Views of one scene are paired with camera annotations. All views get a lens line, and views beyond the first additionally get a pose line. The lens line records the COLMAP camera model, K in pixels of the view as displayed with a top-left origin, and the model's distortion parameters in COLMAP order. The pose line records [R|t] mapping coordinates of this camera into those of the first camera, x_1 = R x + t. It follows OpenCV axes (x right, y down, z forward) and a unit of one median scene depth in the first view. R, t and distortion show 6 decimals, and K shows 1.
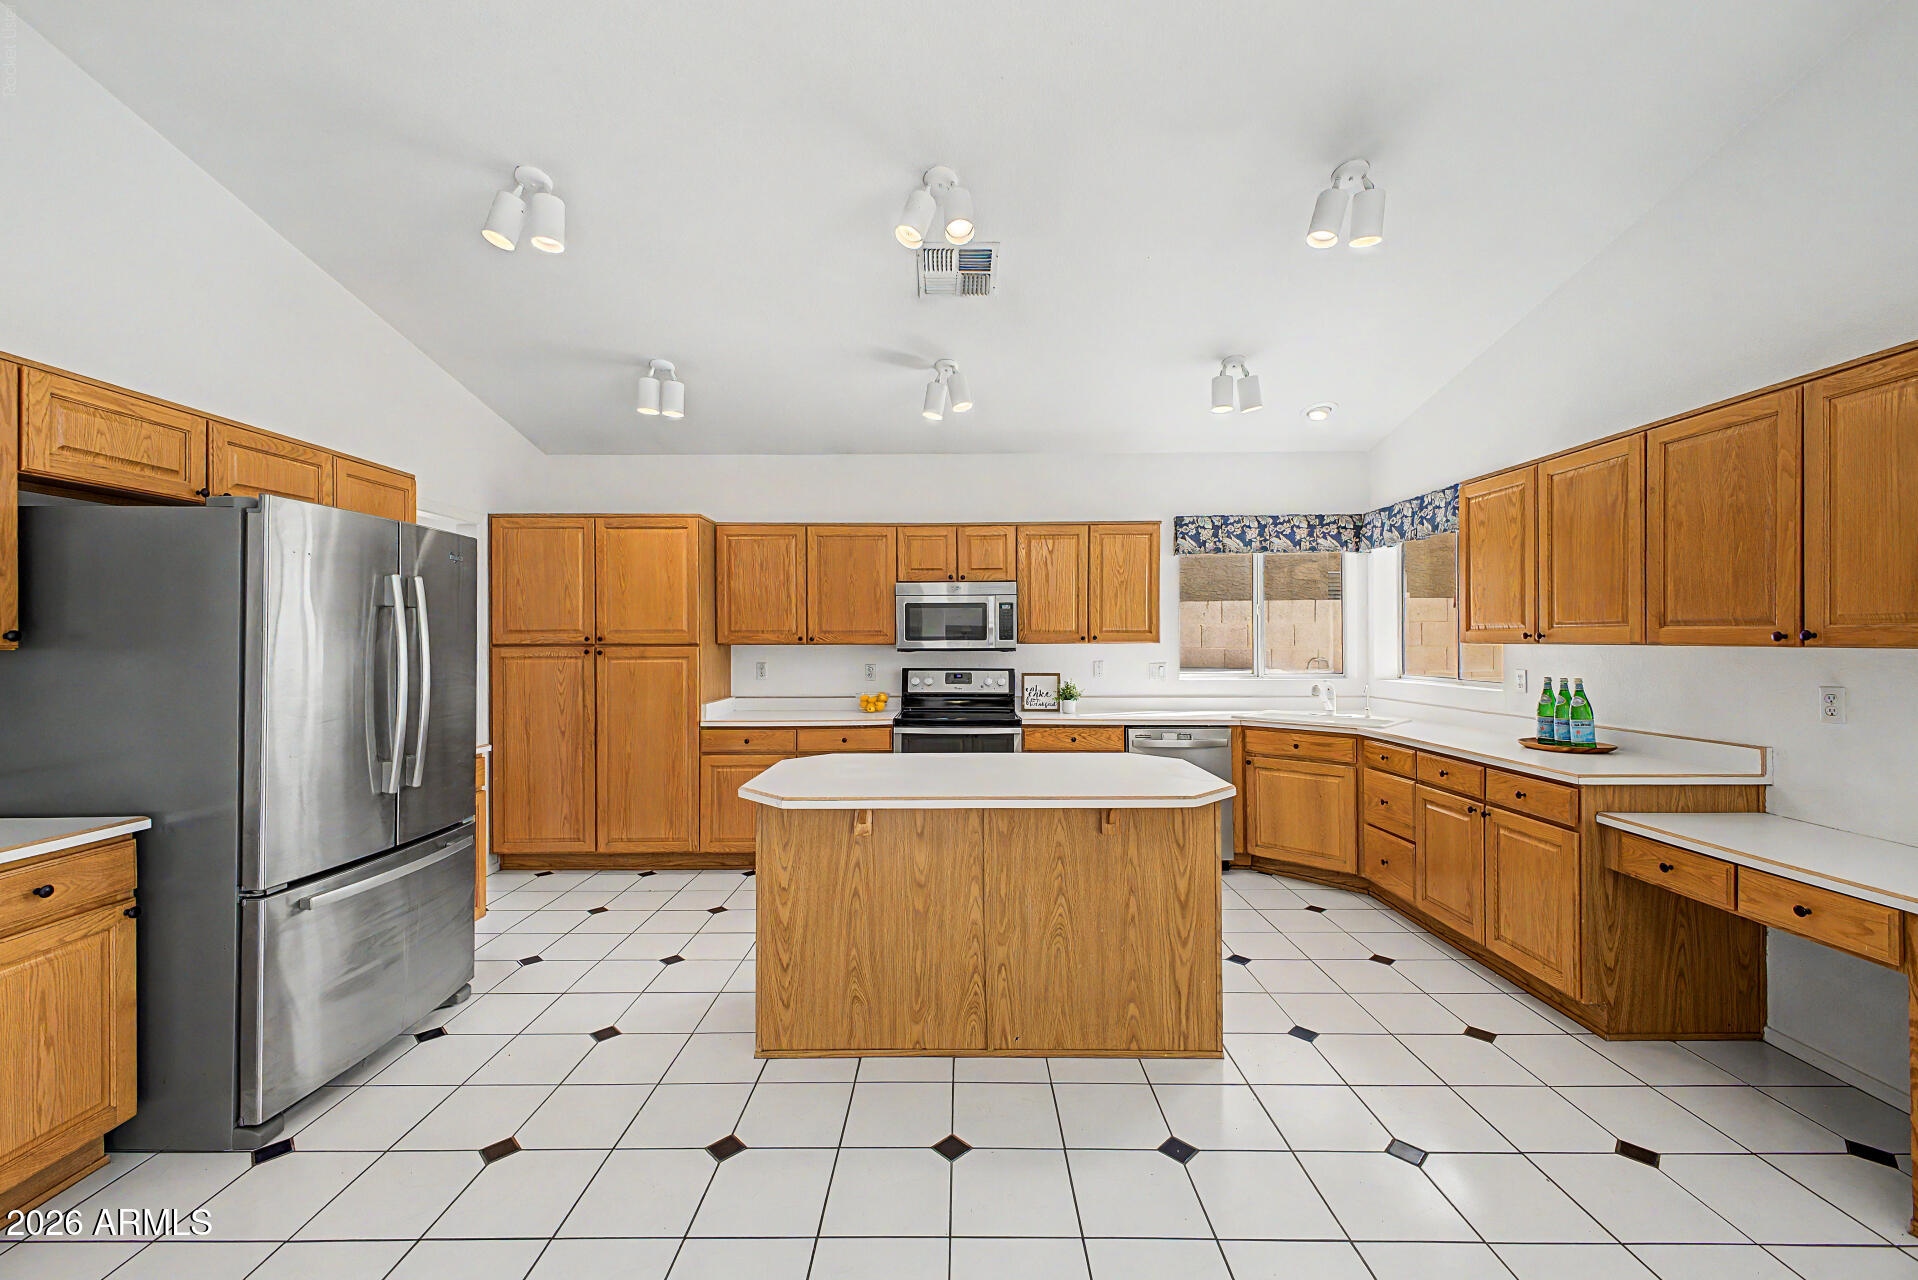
lens RADIAL K [[762.7, 0, 962.1], [0, 762.7, 637.3], [0, 0, 1]] dist [0.009771, -0.002439]
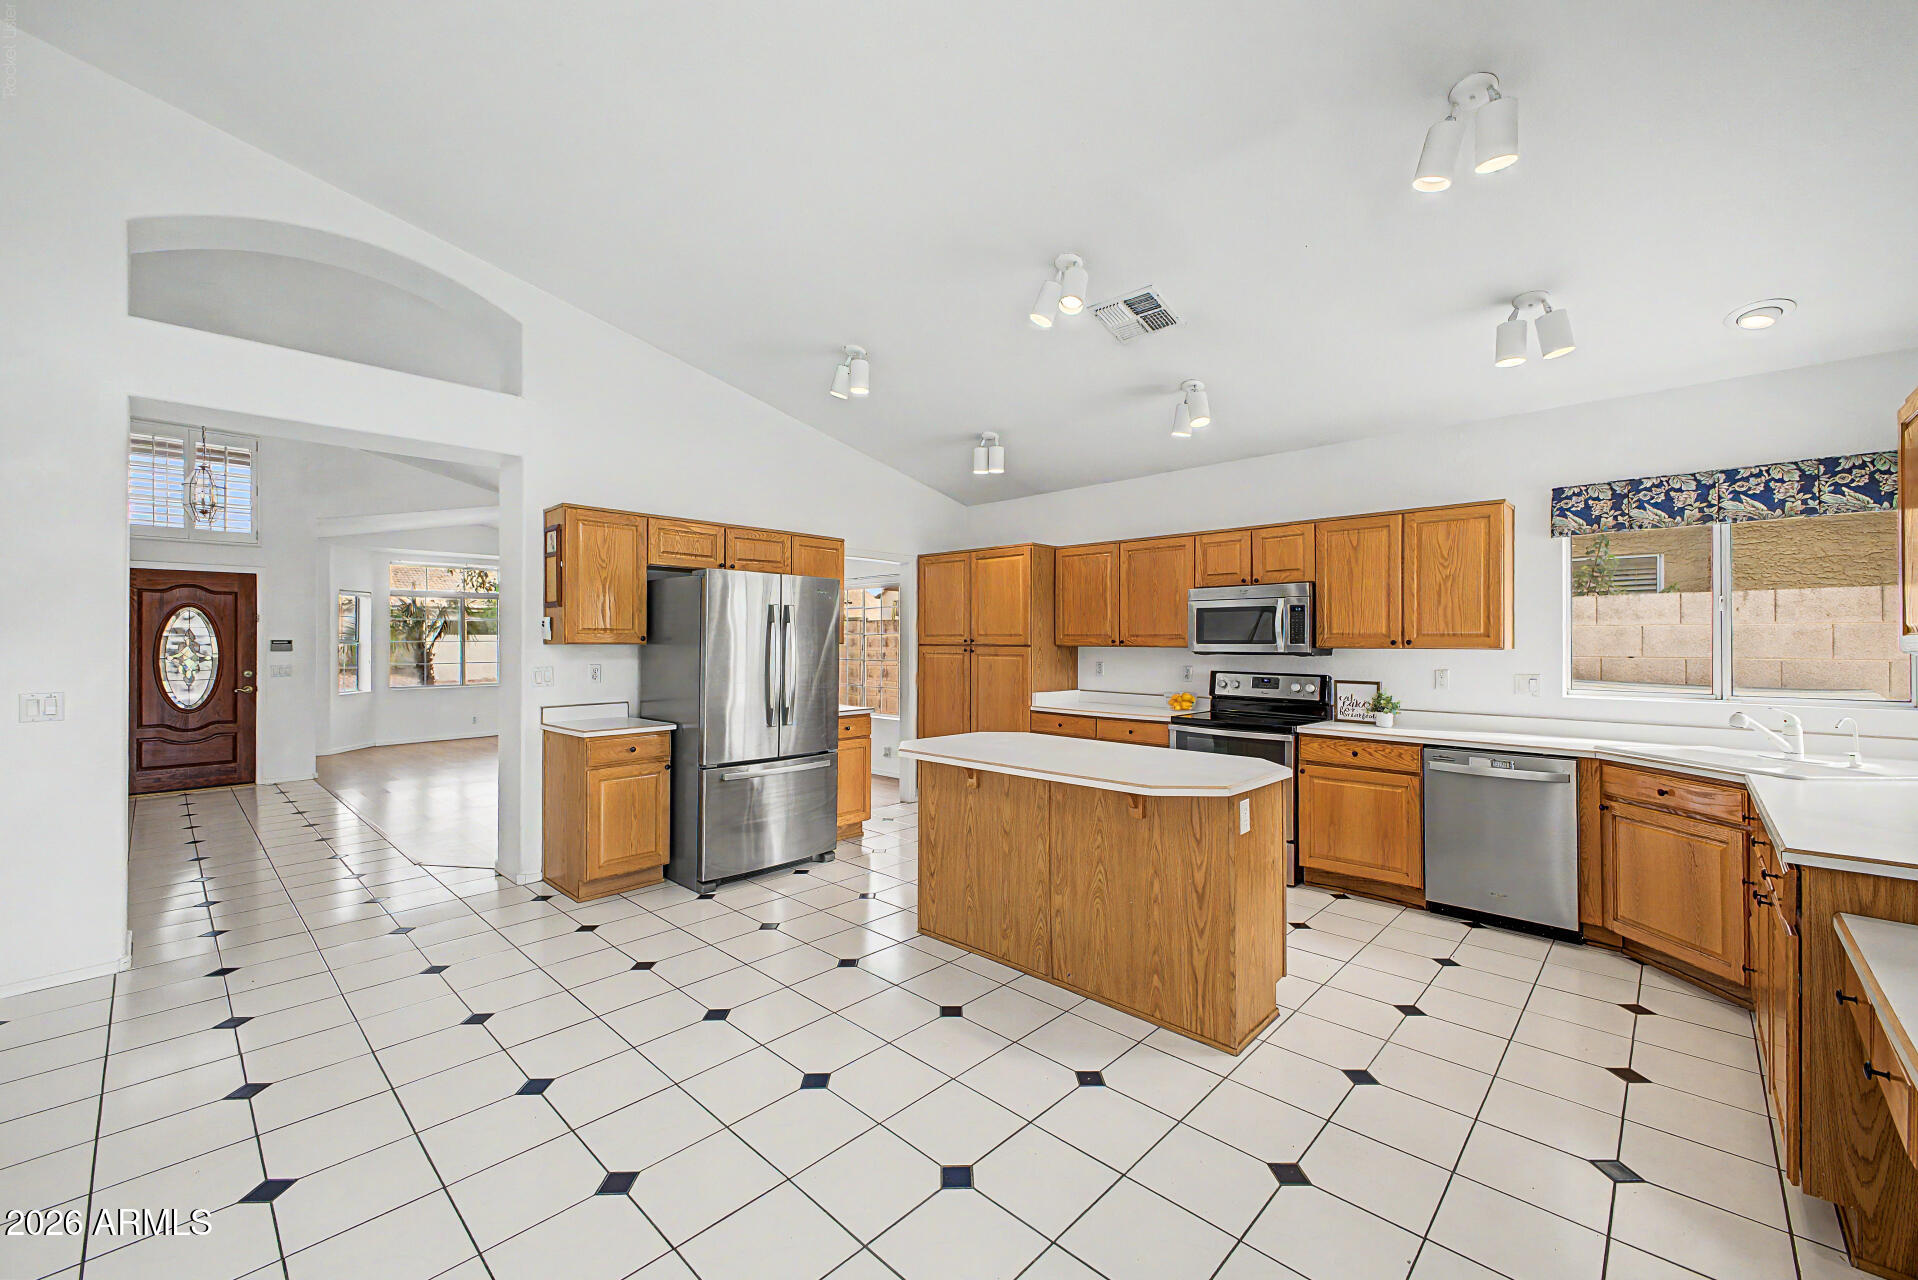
lens RADIAL K [[762.7, 0, 954.9], [0, 762.7, 636.5], [0, 0, 1]] dist [0.009771, -0.002439]
pose [[0.722314, 0.000825, -0.691564, 0.433369], [-0.003418, 0.999991, -0.002376, -0.002438], [0.691556, 0.004080, 0.722311, 0.002874]]
